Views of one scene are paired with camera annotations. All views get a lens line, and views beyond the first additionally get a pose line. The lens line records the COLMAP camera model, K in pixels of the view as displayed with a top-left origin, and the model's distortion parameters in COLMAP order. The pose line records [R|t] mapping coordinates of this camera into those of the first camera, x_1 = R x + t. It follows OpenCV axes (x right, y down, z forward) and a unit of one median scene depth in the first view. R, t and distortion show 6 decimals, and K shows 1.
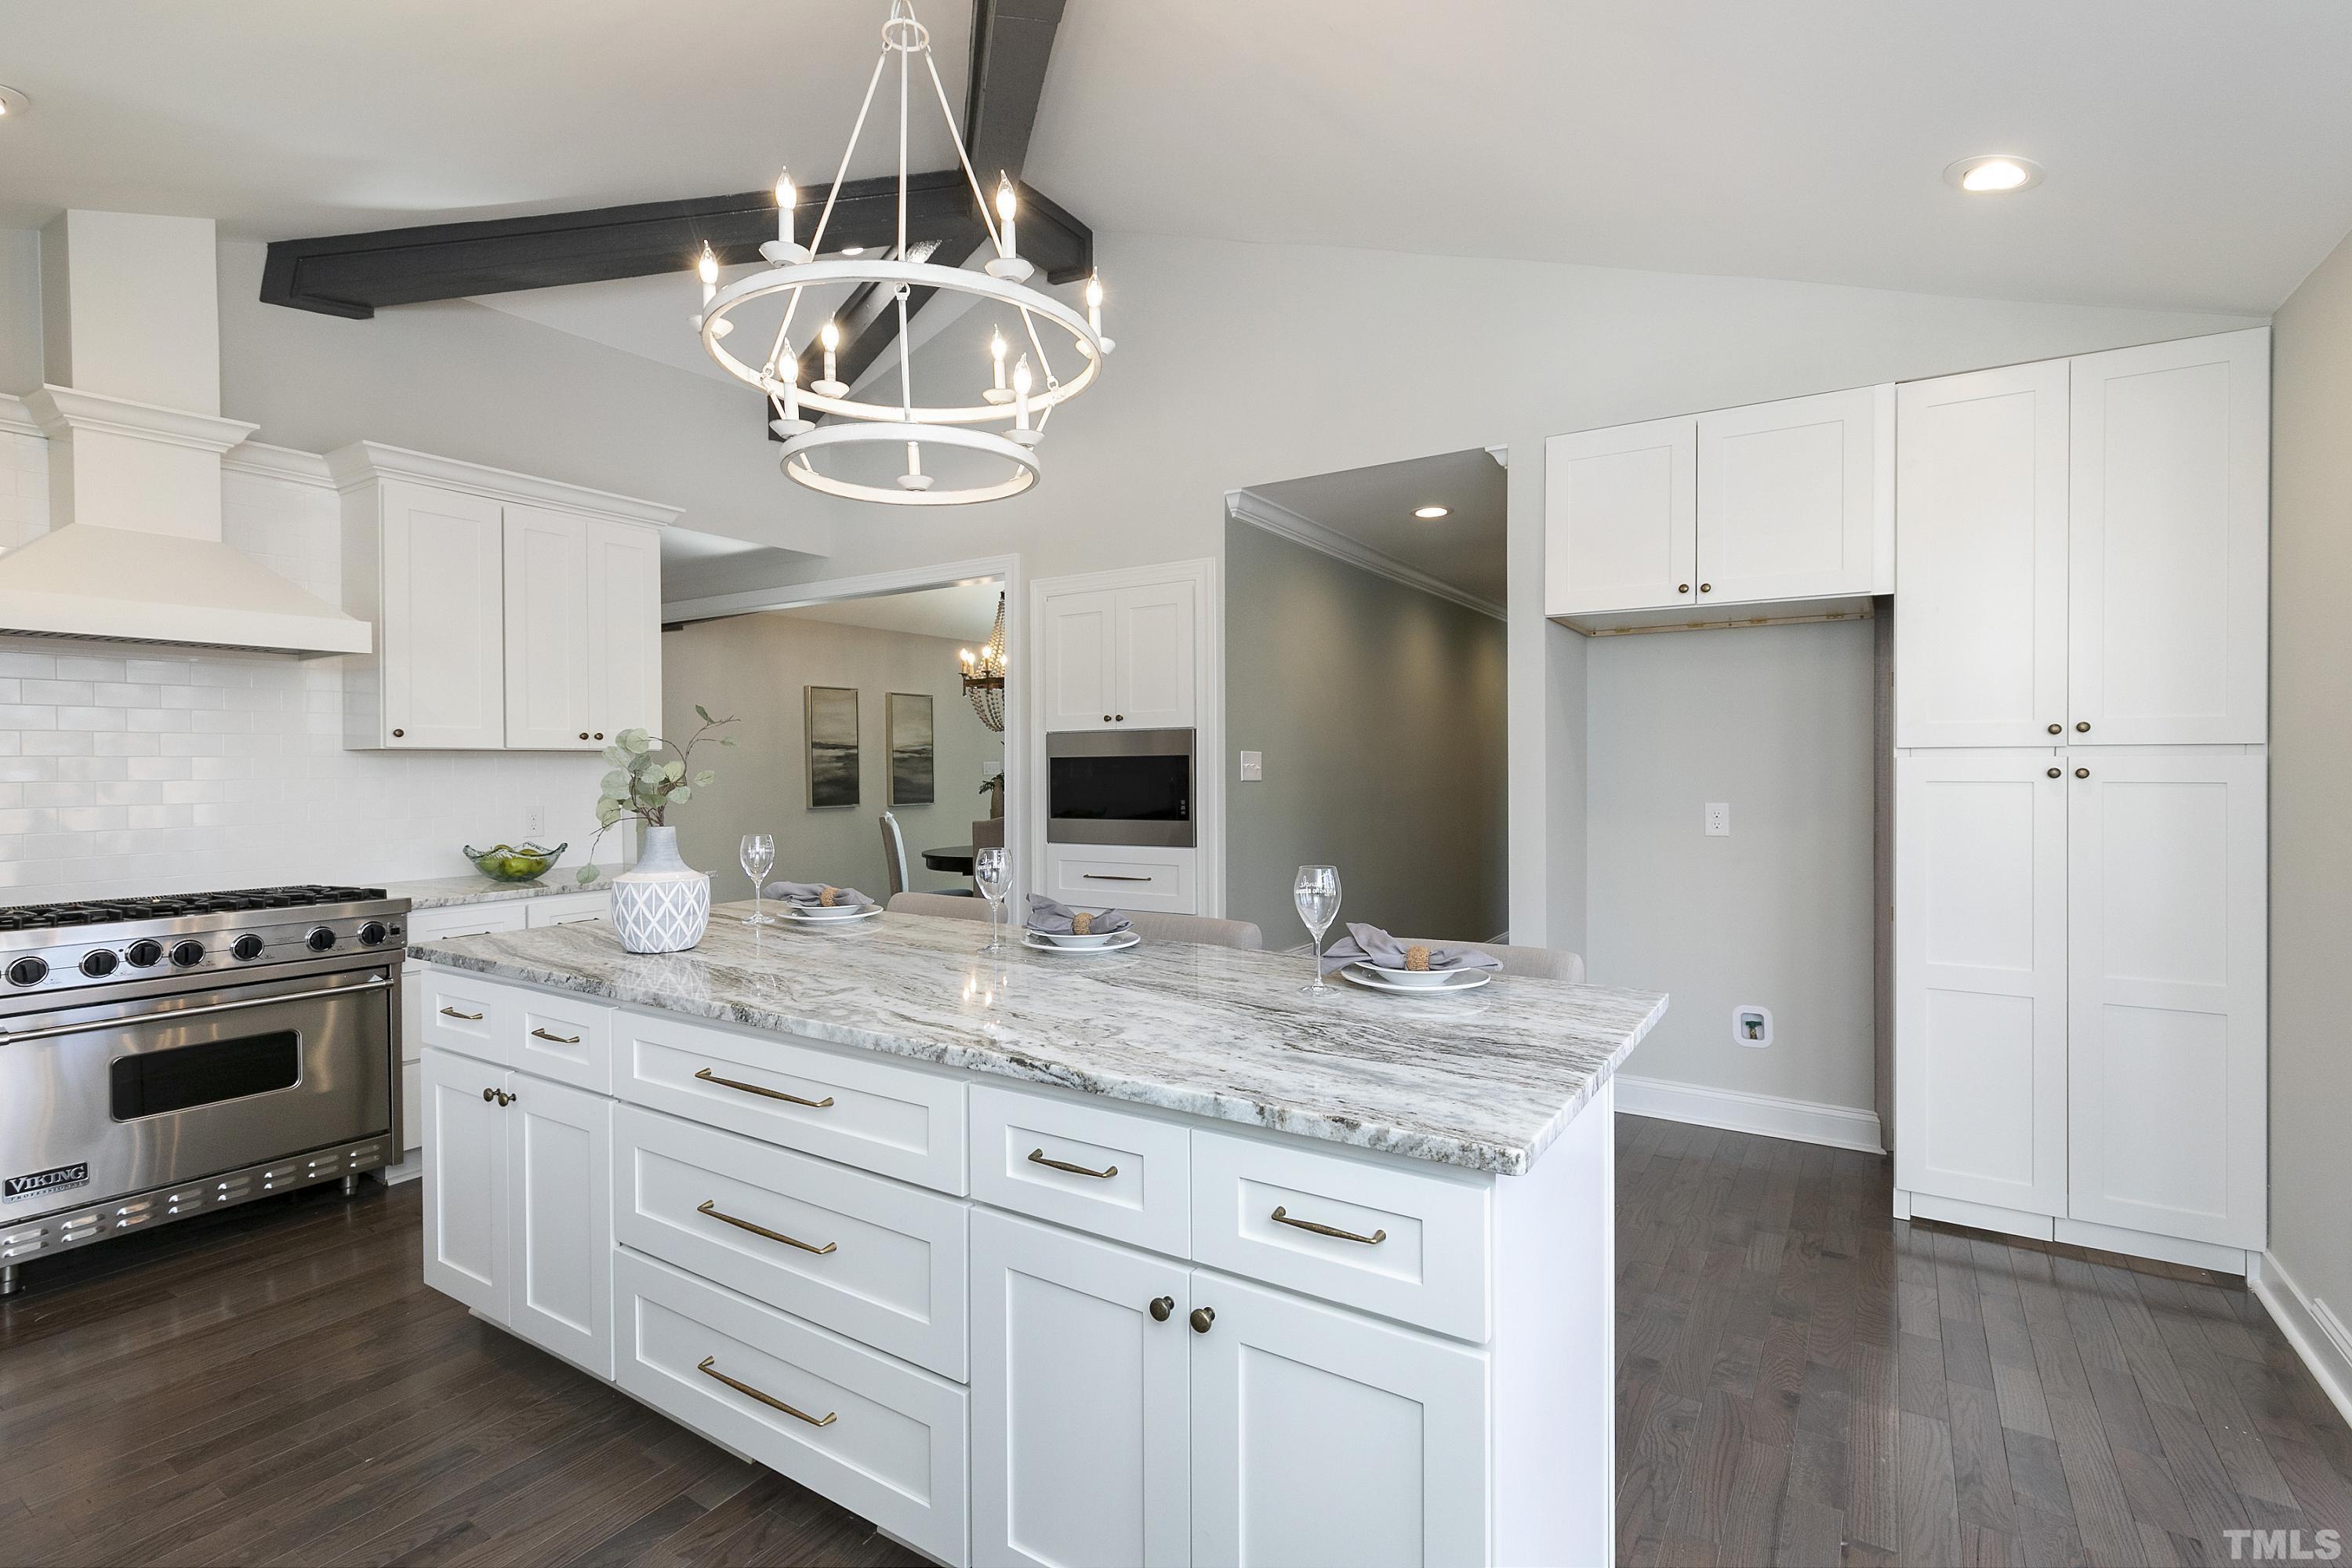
lens RADIAL K [[1109.7, 0, 1178.4], [0, 1109.7, 766.5], [0, 0, 1]] dist [0.010083, 0.000049]
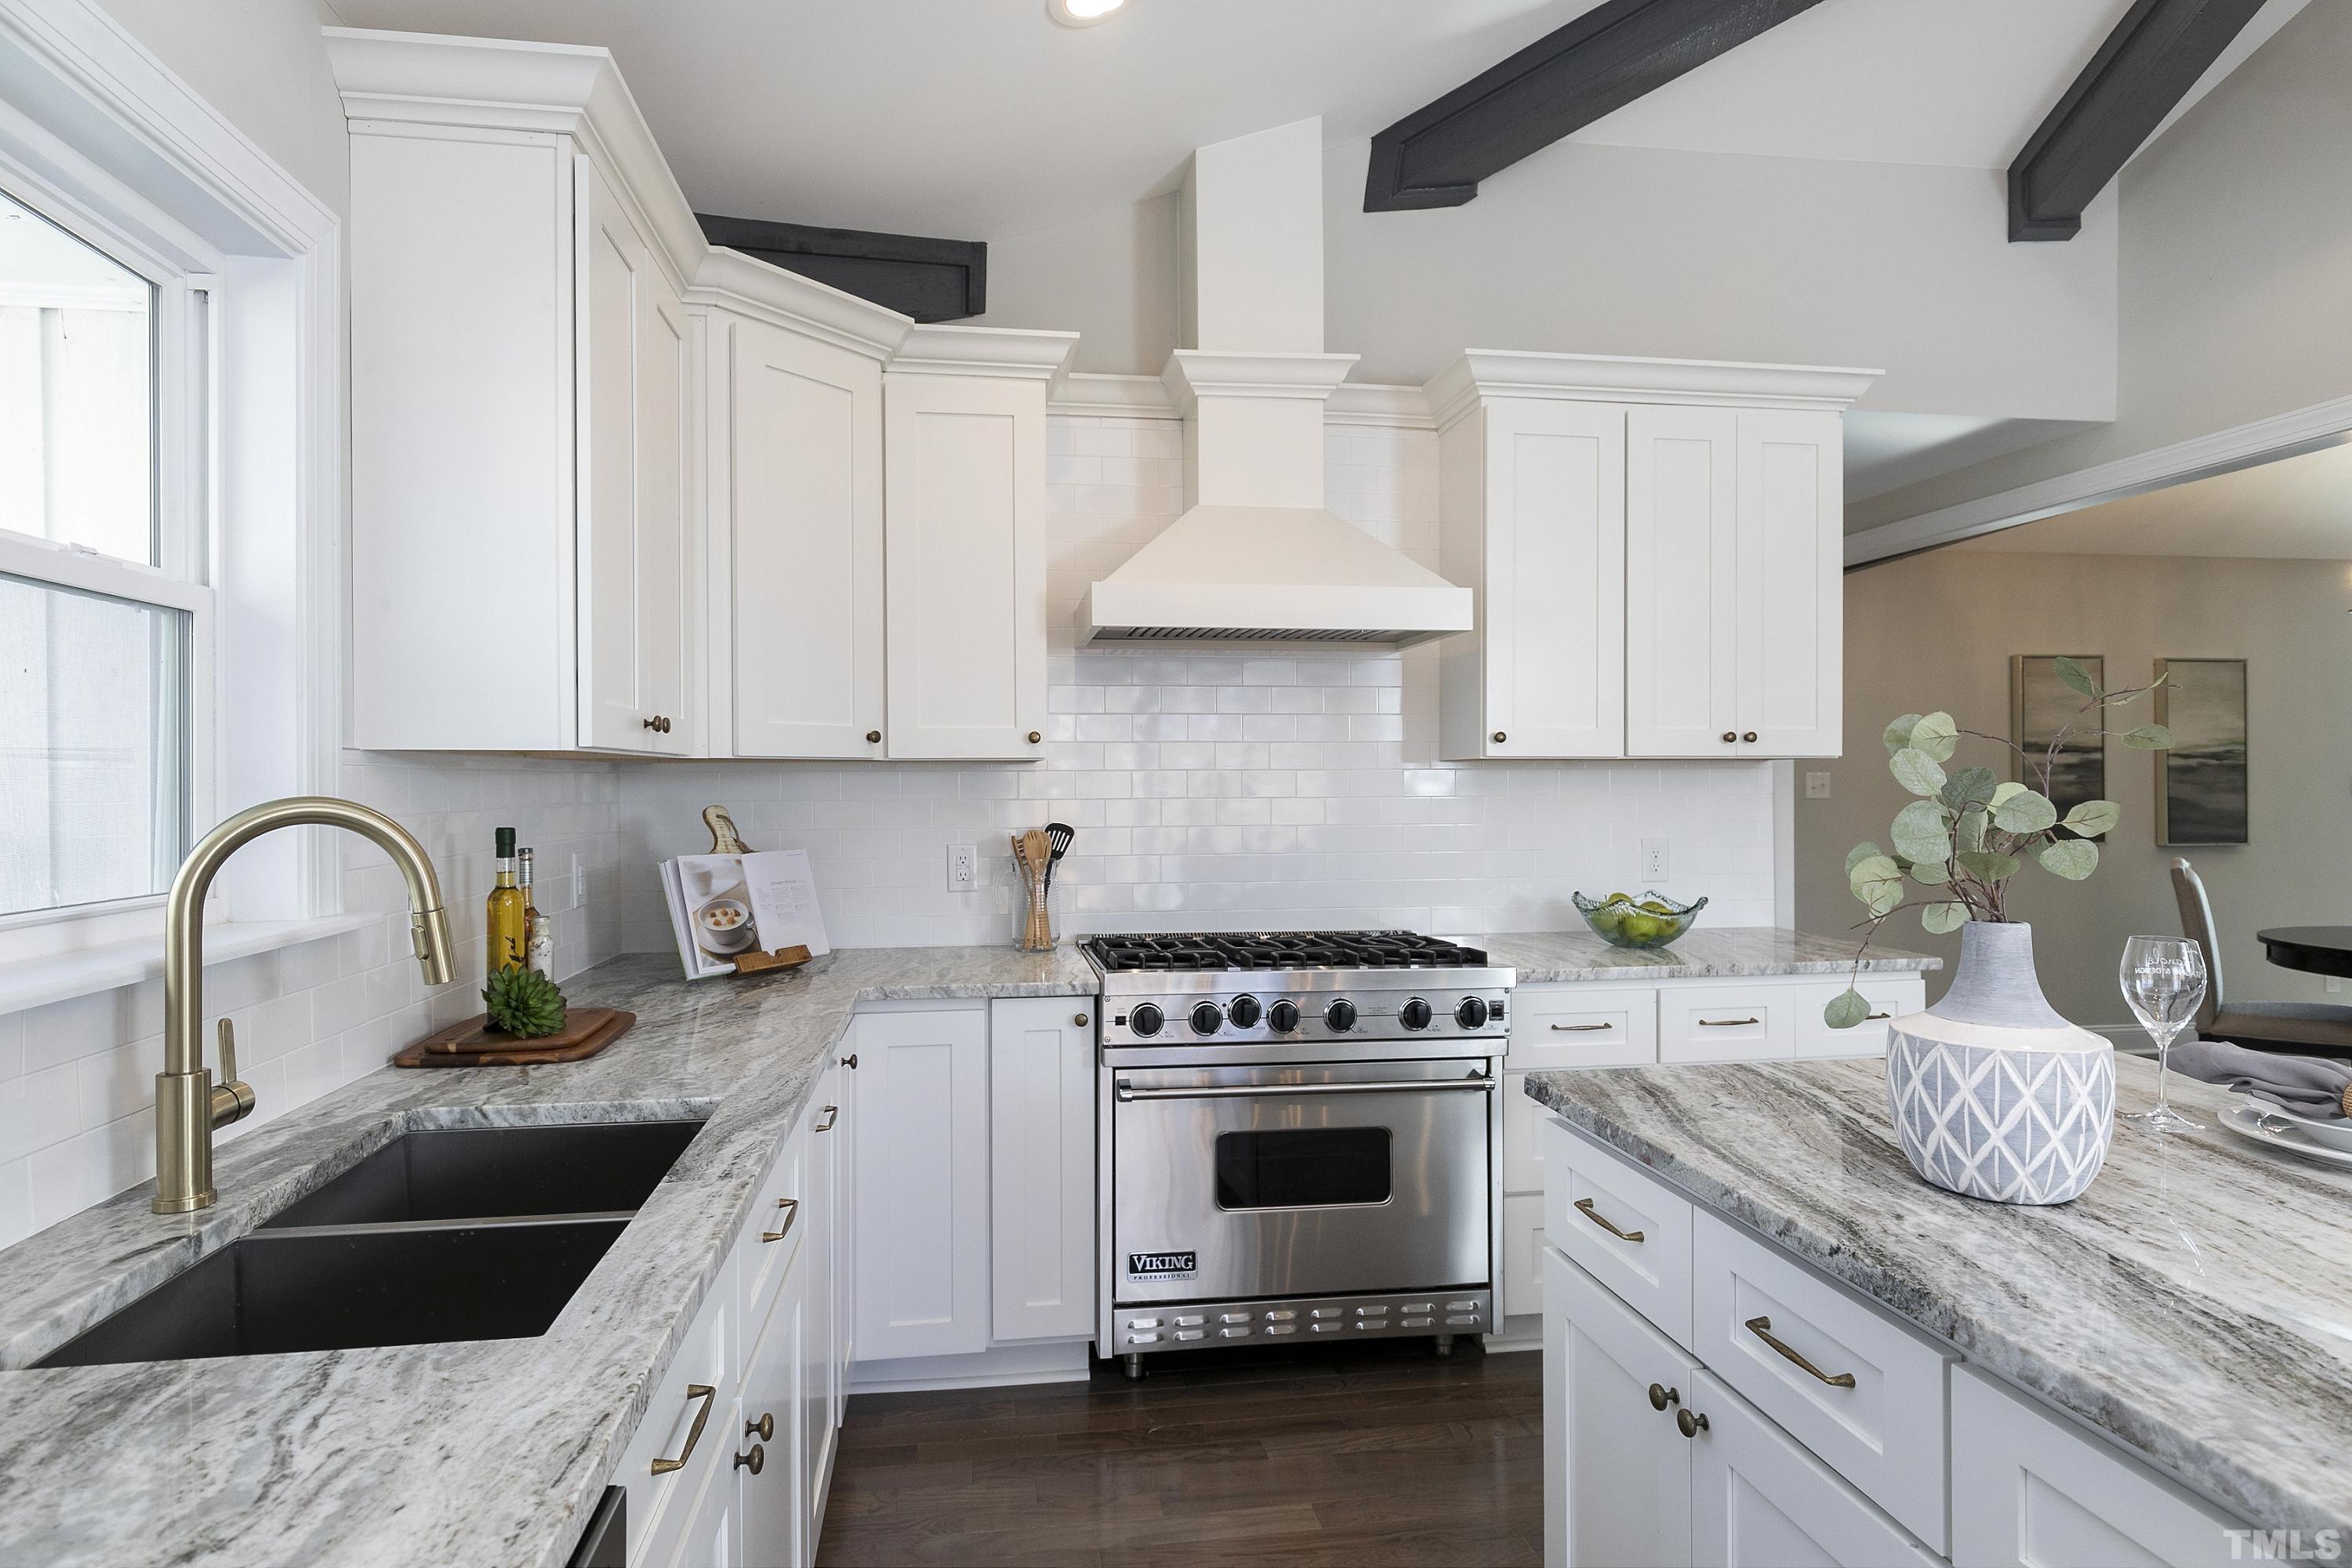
lens RADIAL K [[1293.3, 0, 1194.1], [0, 1293.3, 798.8], [0, 0, 1]] dist [0.016840, 0.000976]
pose [[0.677289, 0.015887, -0.735546, -0.233504], [-0.002588, 0.999812, 0.019212, -0.006190], [0.735713, -0.011108, 0.677203, 0.306025]]
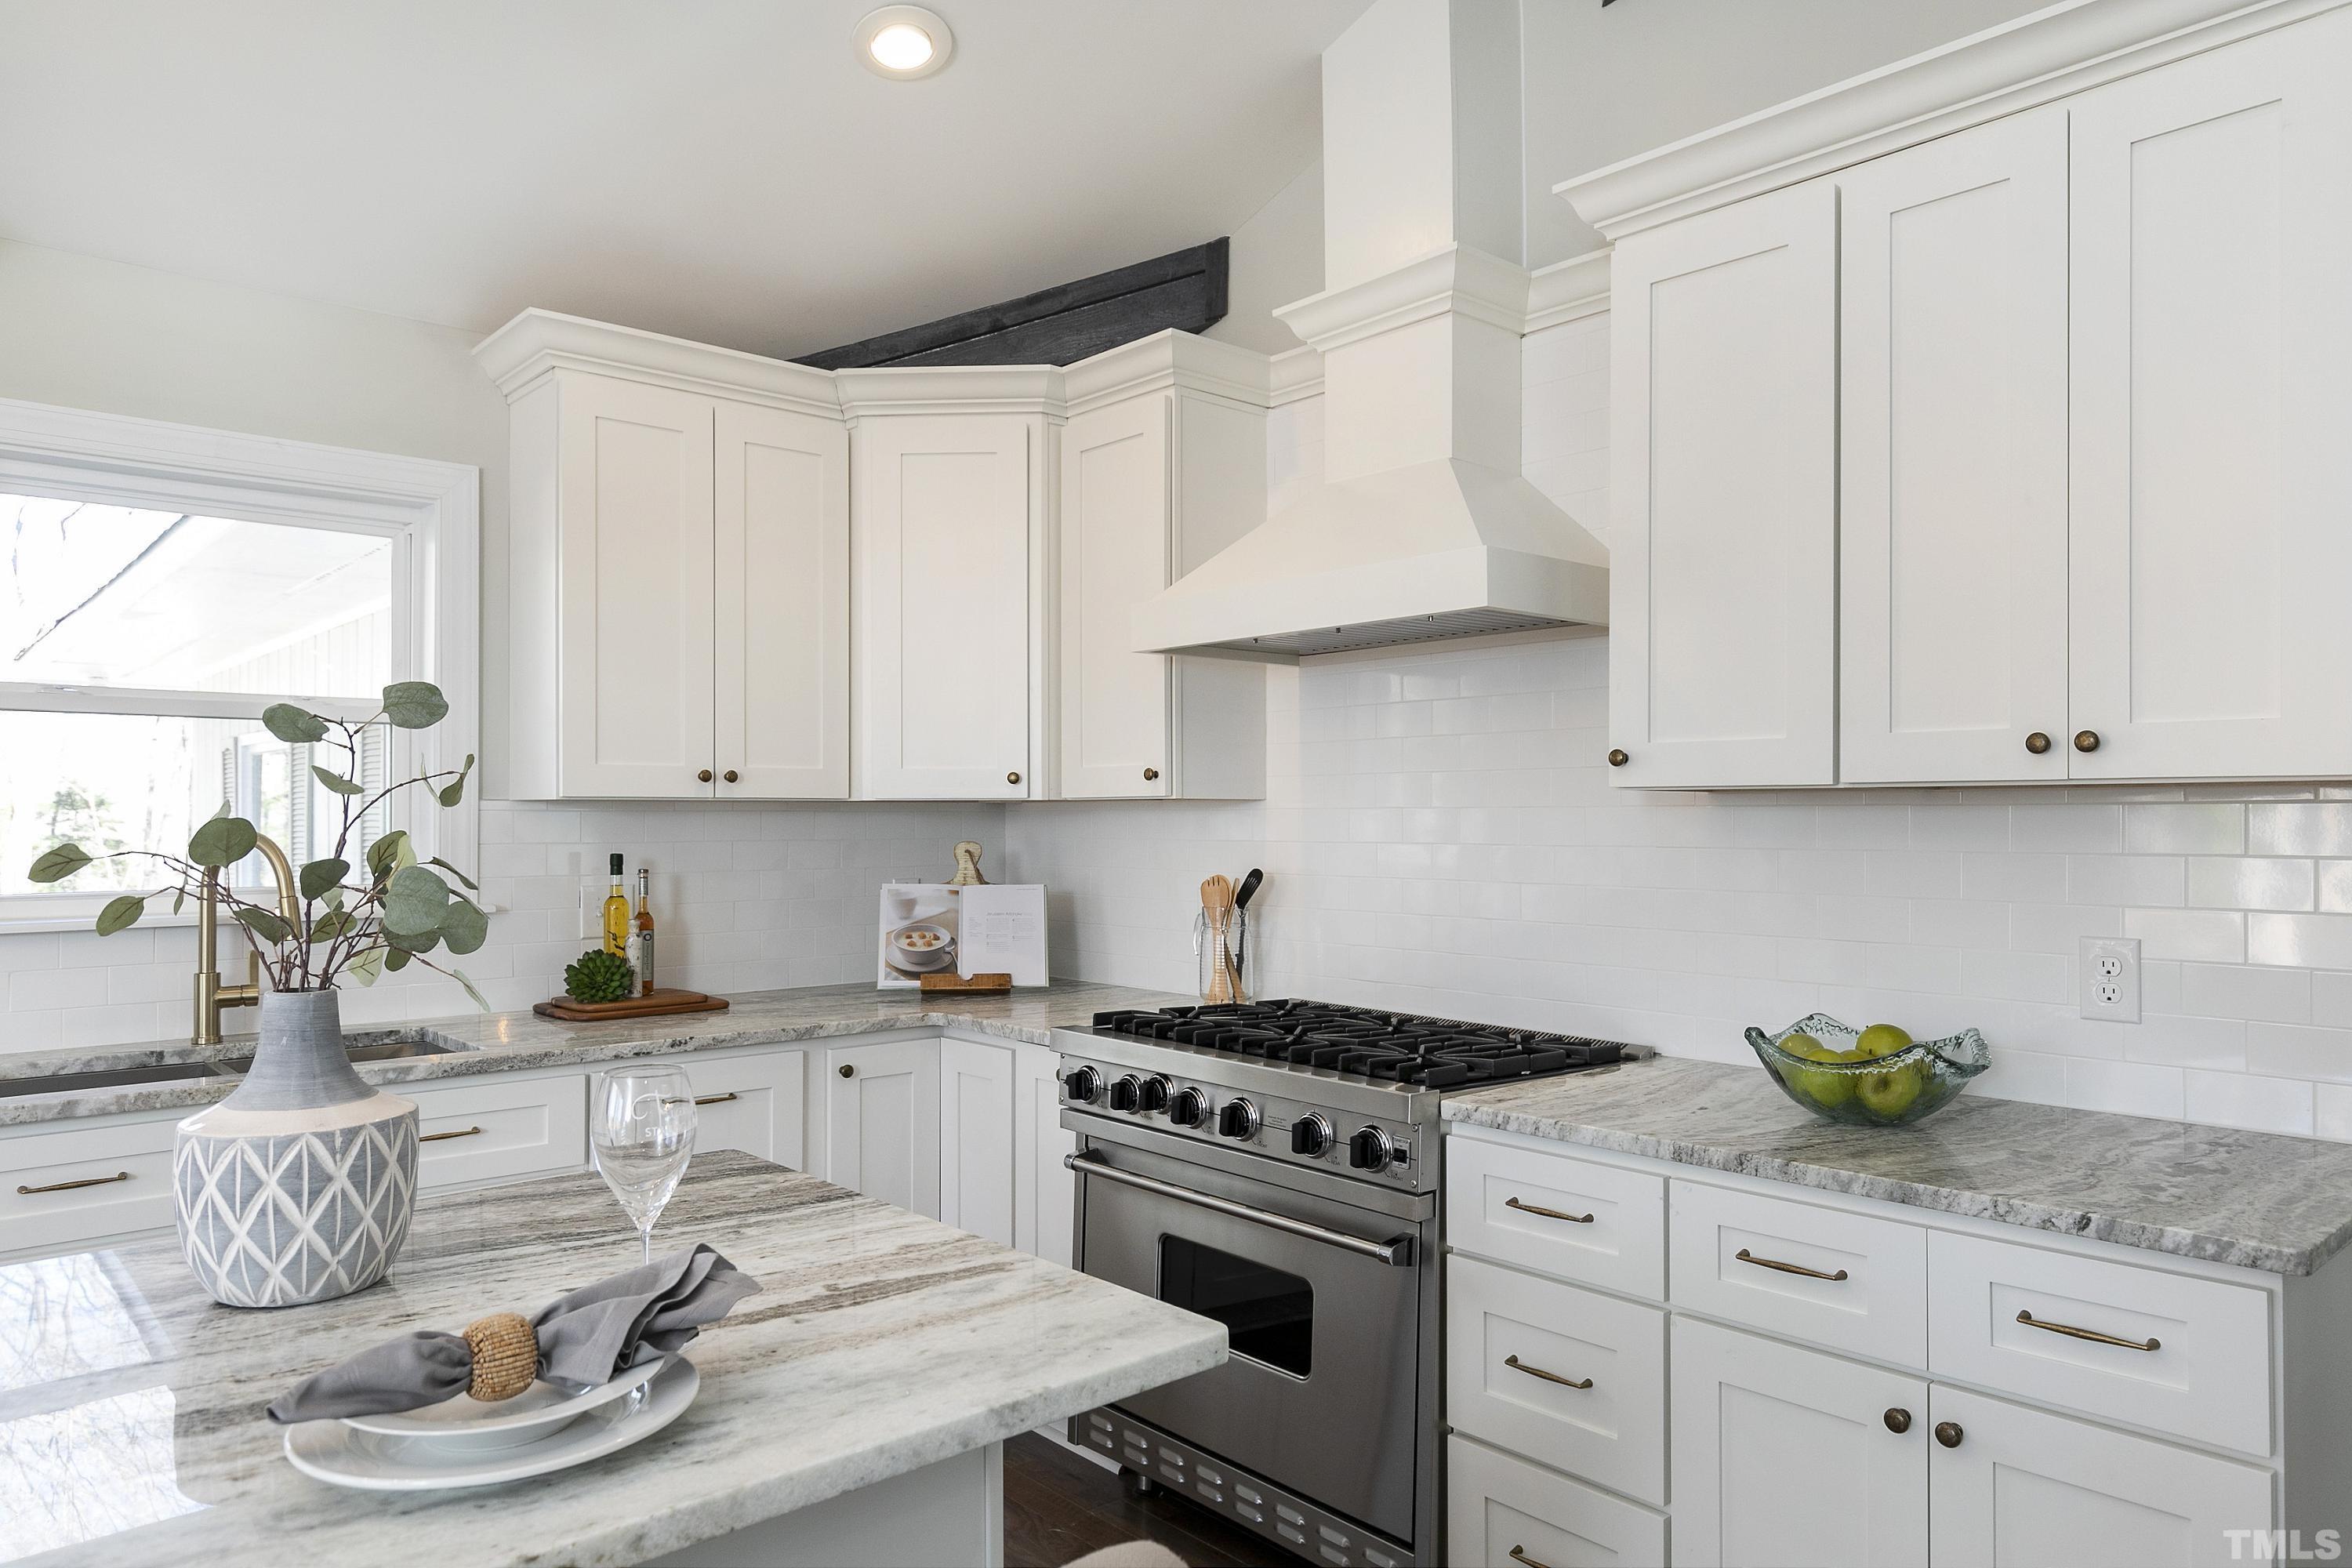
lens RADIAL K [[1552.2, 0, 1158.1], [0, 1552.2, 810.7], [0, 0, 1]] dist [0.009427, -0.004570]
pose [[-0.265635, 0.005166, -0.964060, 0.005725], [0.002293, 0.999986, 0.004727, -0.012596], [0.964071, -0.000954, -0.265643, 1.150947]]
